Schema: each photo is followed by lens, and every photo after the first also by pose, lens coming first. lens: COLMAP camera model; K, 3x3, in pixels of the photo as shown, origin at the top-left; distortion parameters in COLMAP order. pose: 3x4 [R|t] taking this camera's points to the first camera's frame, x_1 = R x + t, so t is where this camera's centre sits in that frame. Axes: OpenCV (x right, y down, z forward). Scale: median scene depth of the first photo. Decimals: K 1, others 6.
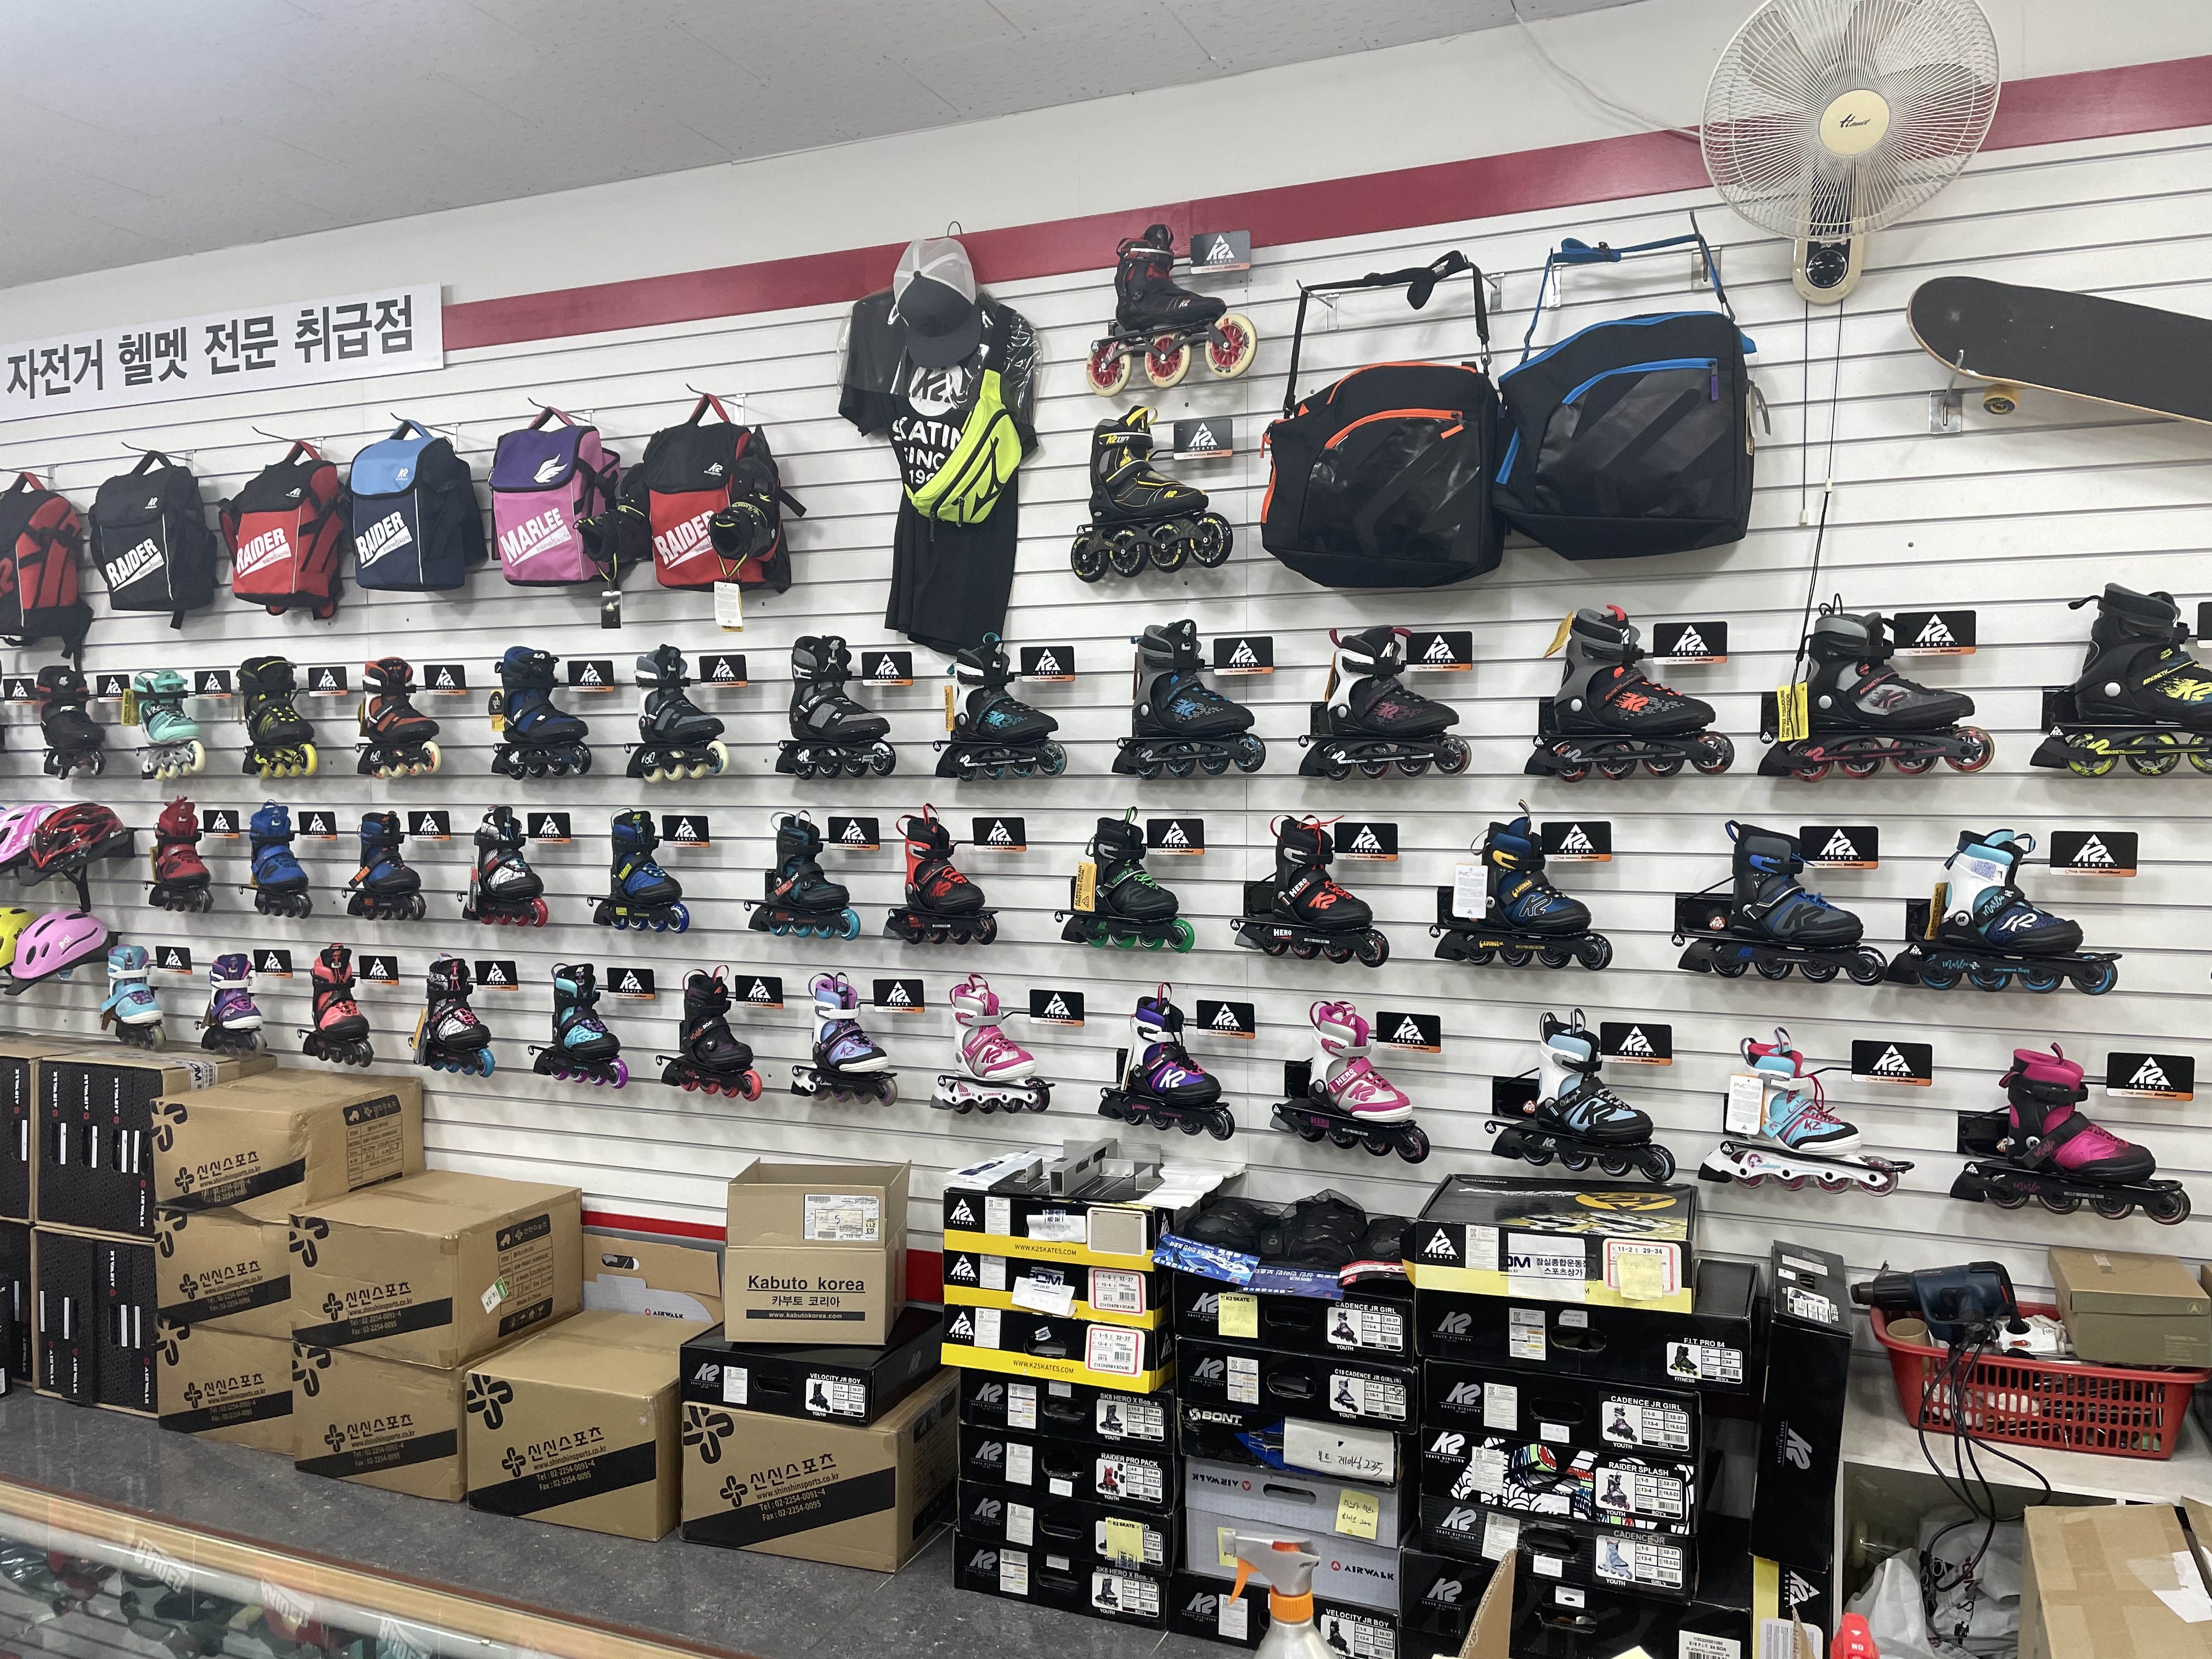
lens RADIAL K [[1700.3, 0, 1105.8], [0, 1700.3, 812.9], [0, 0, 1]] dist [0.047914, -0.014735]
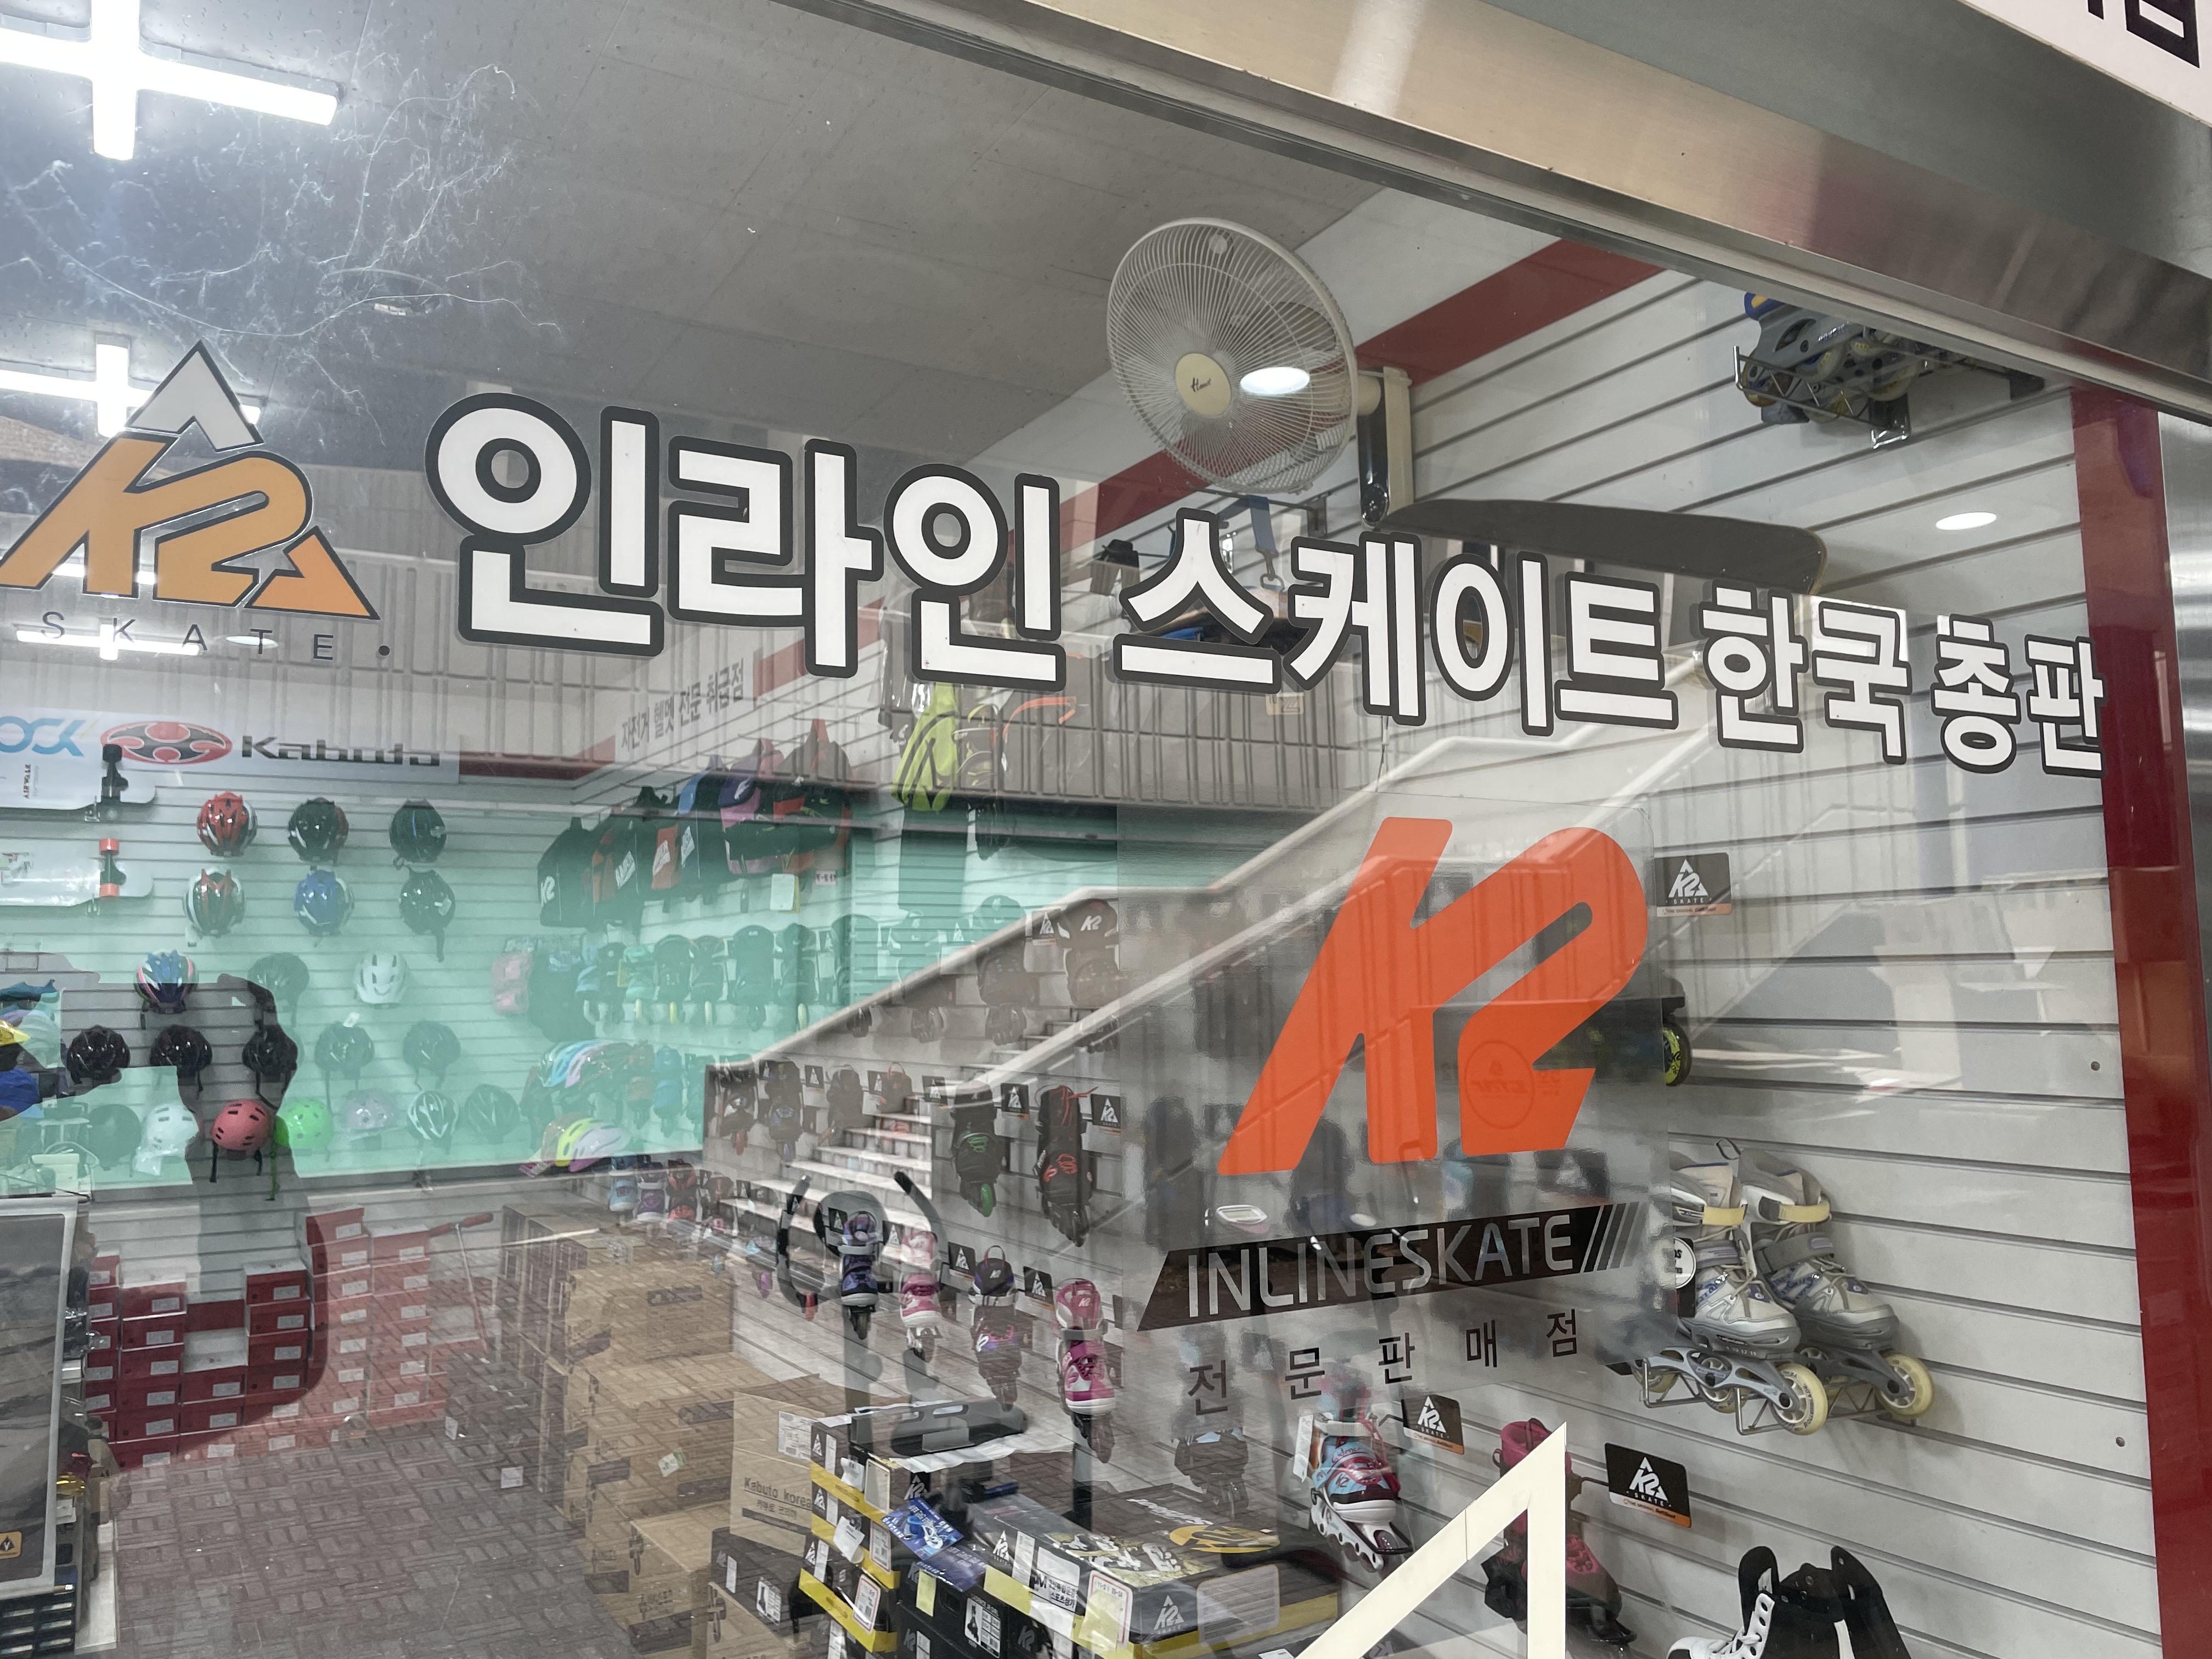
lens RADIAL K [[1700.3, 0, 1100.2], [0, 1700.3, 792.1], [0, 0, 1]] dist [0.047914, -0.014735]
pose [[0.799023, -0.074642, -0.596649, 0.721040], [-0.000029, 0.992261, -0.124172, -0.045891], [0.601300, 0.099233, 0.792837, 0.180313]]
